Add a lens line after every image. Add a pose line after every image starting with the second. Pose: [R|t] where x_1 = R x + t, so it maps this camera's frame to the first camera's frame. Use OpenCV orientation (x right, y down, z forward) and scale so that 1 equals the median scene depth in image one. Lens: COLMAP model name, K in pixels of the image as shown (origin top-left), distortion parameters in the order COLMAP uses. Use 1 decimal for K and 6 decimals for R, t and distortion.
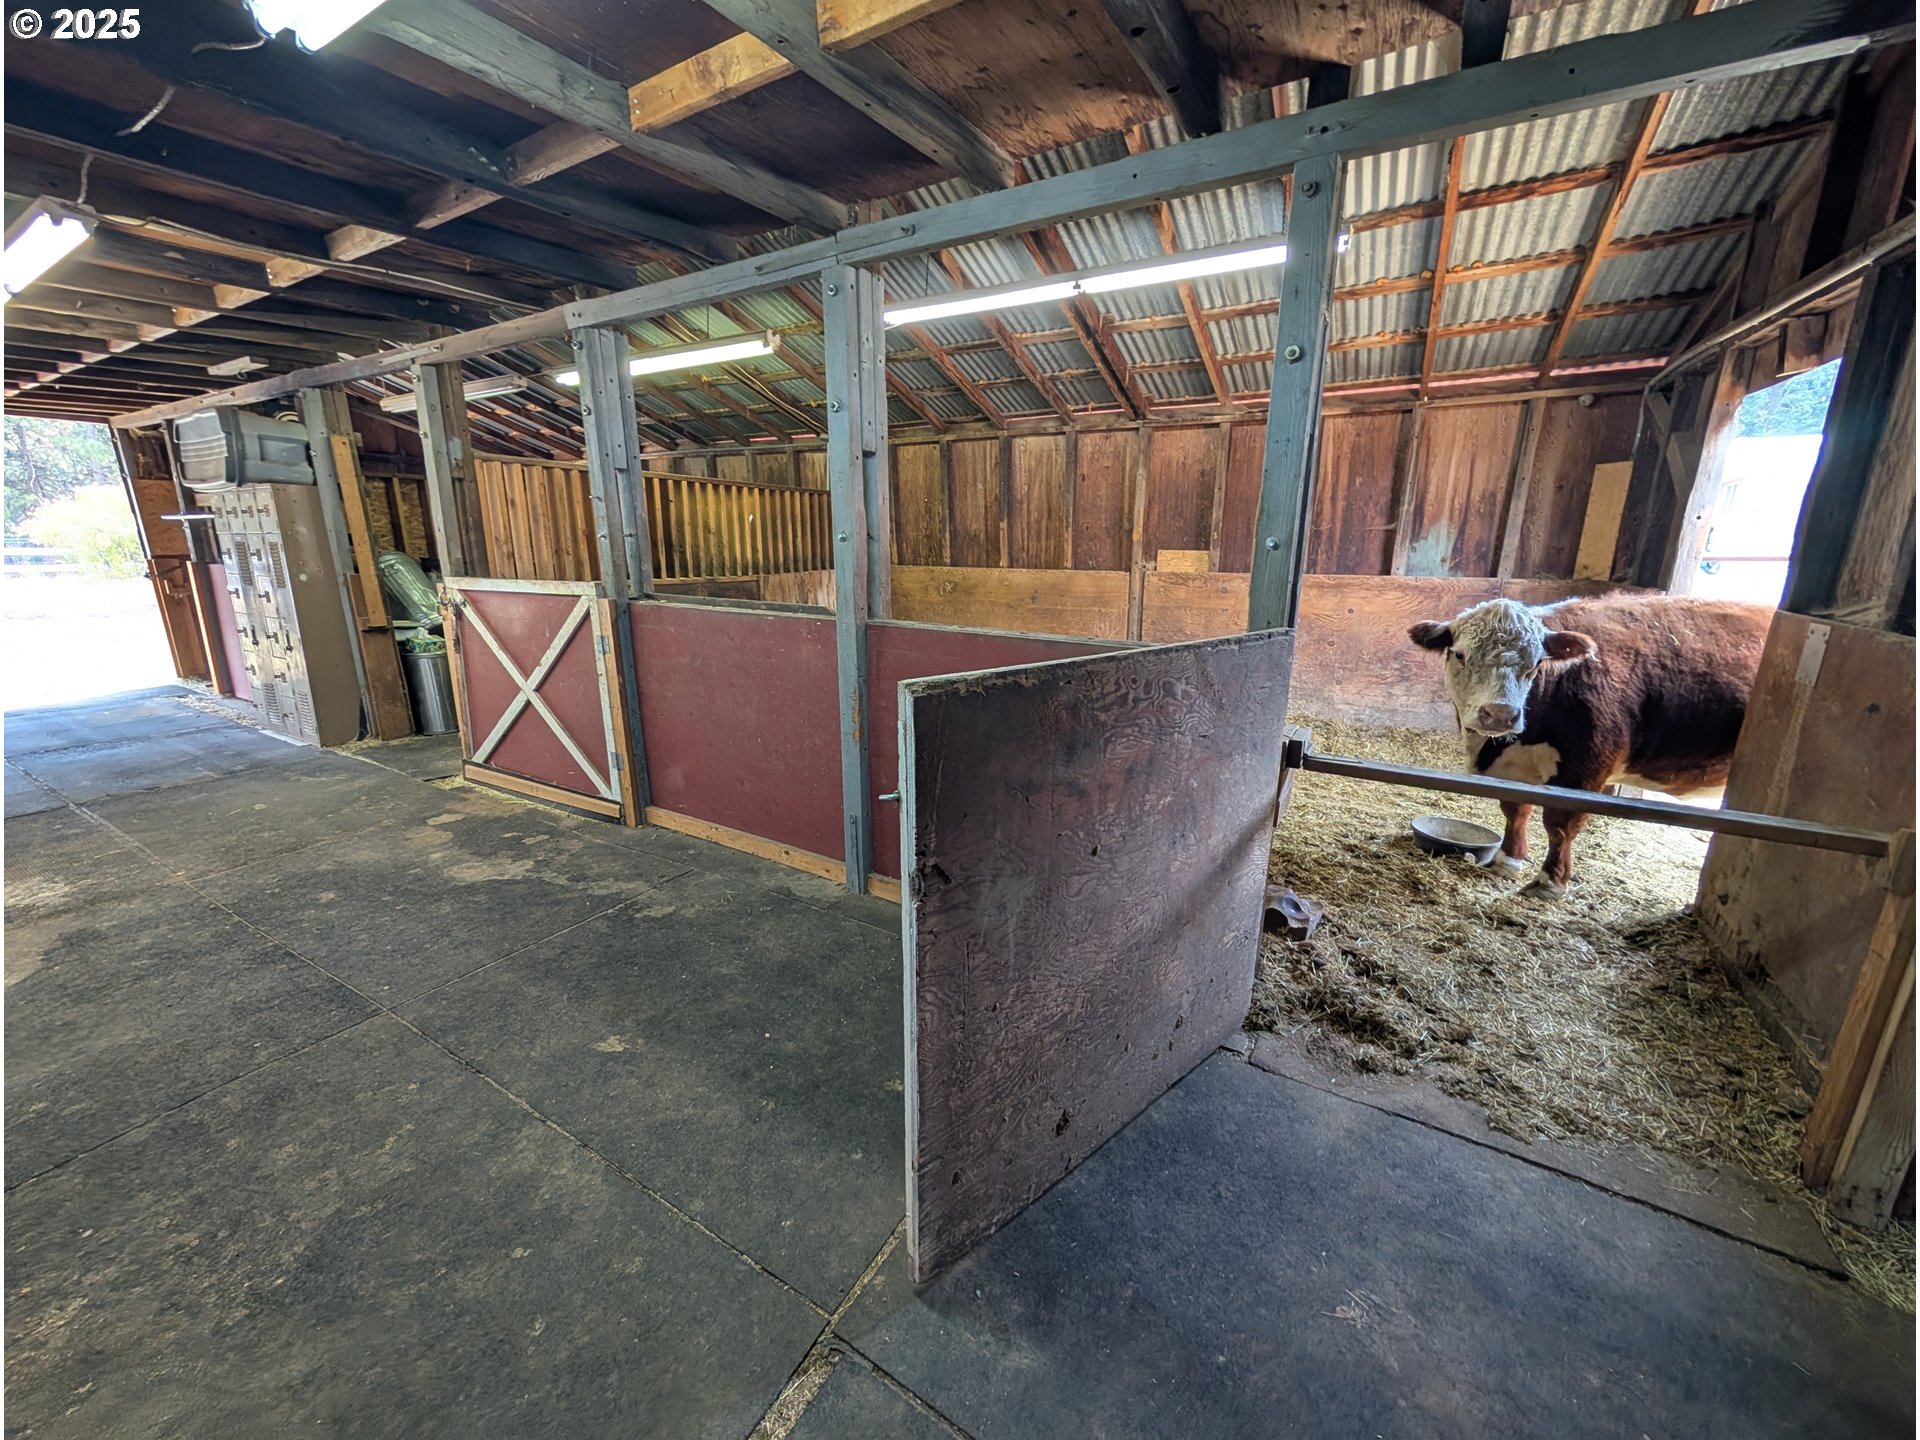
lens RADIAL K [[720.7, 0, 955.5], [0, 720.7, 725.6], [0, 0, 1]] dist [0.000268, 0.000133]
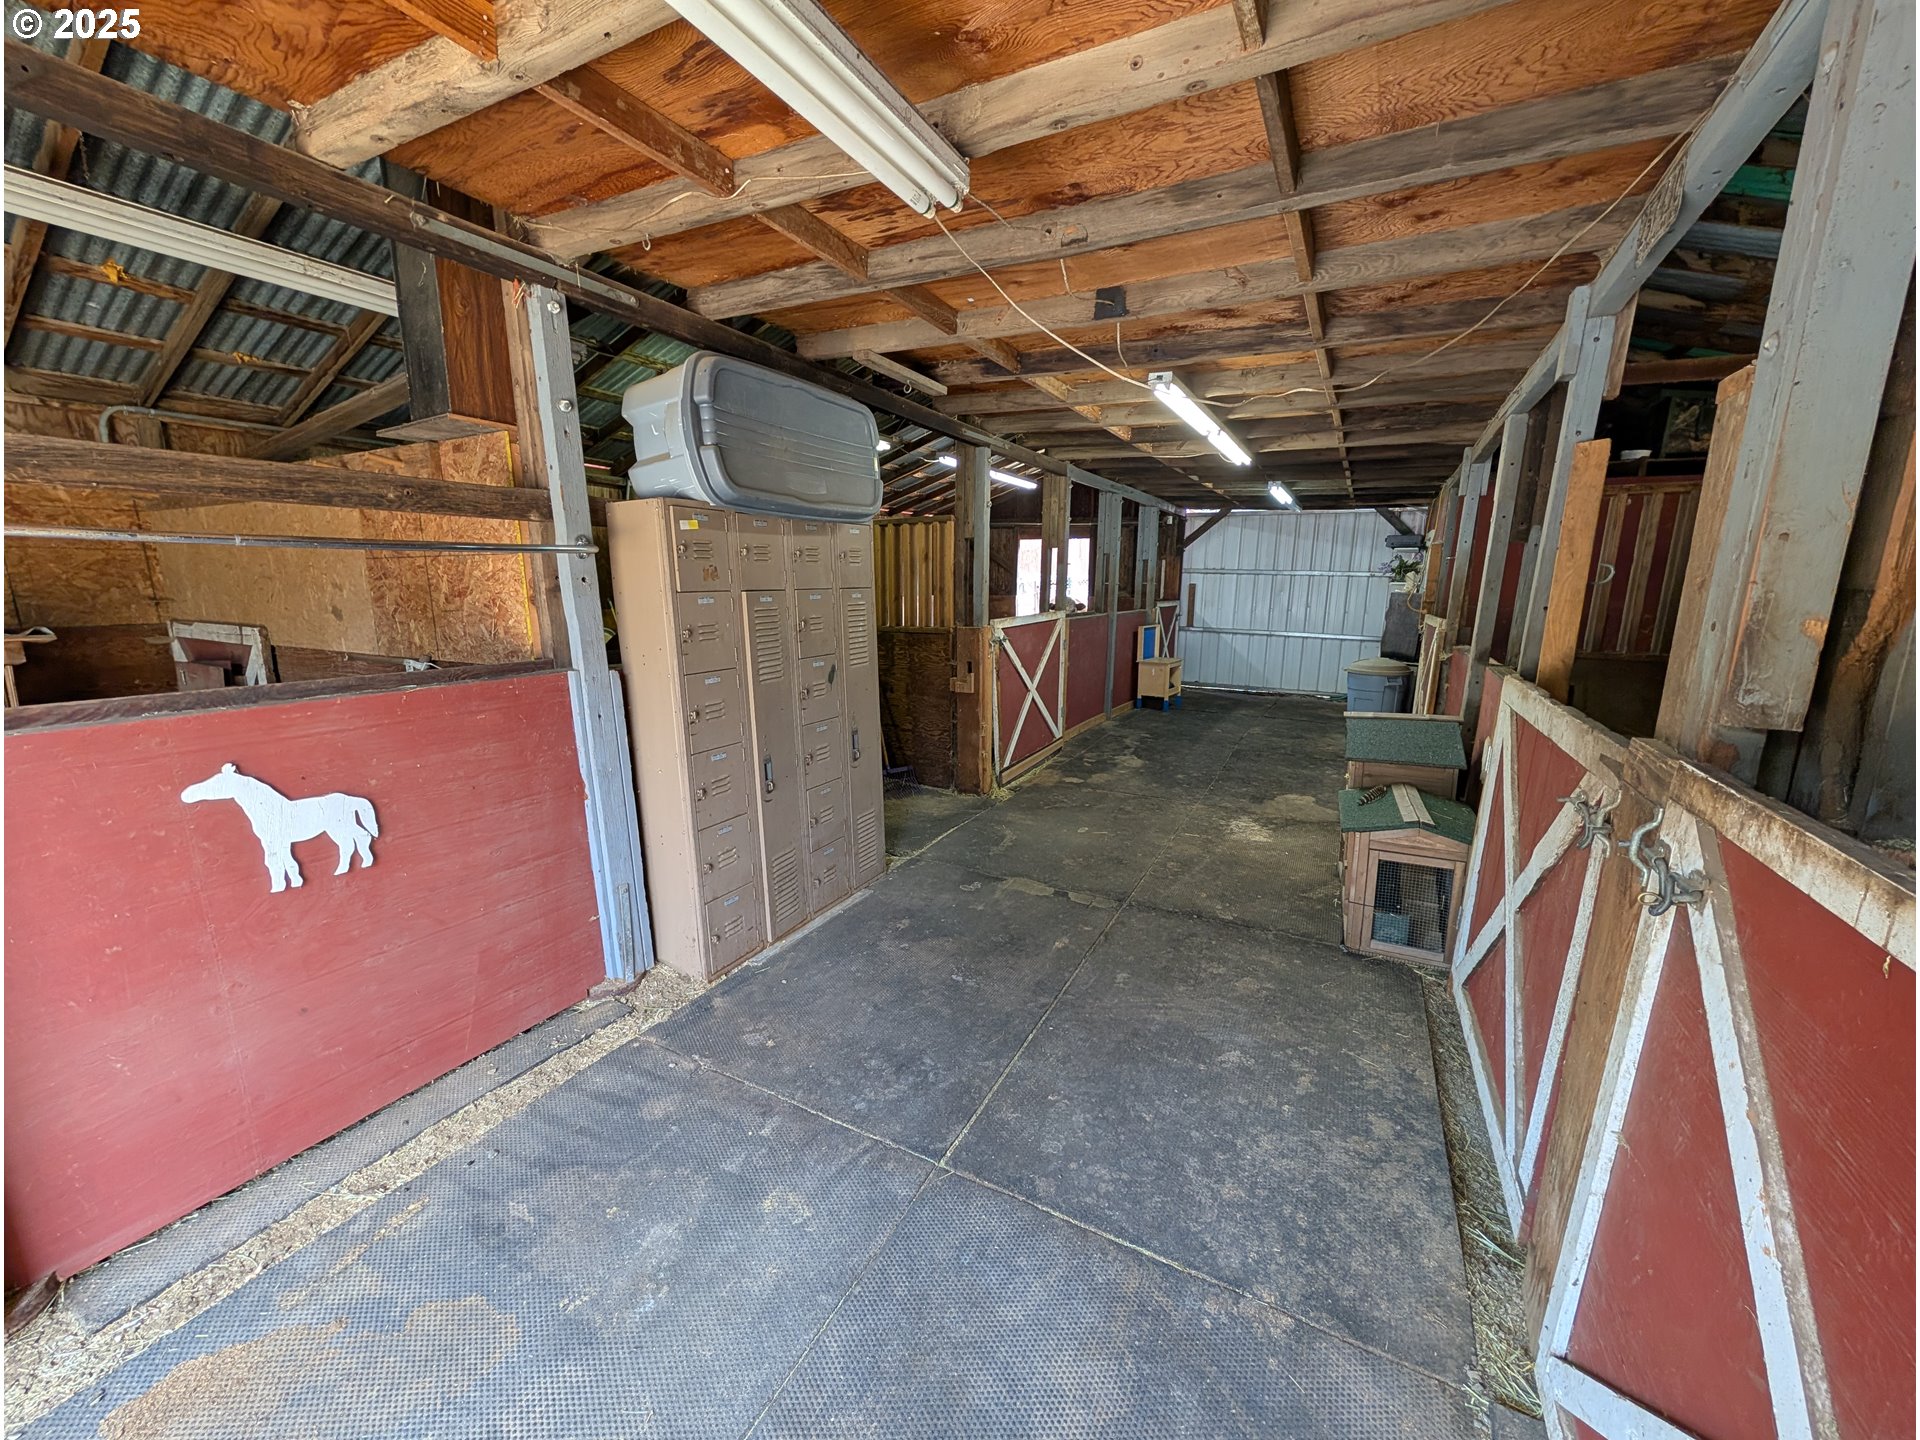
lens RADIAL K [[720.7, 0, 962.1], [0, 720.7, 724.3], [0, 0, 1]] dist [0.000268, 0.000133]
pose [[-0.032978, -0.208214, 0.977527, -2.360706], [0.242731, 0.947108, 0.209923, -0.376288], [-0.969533, 0.244199, 0.019306, 1.313897]]
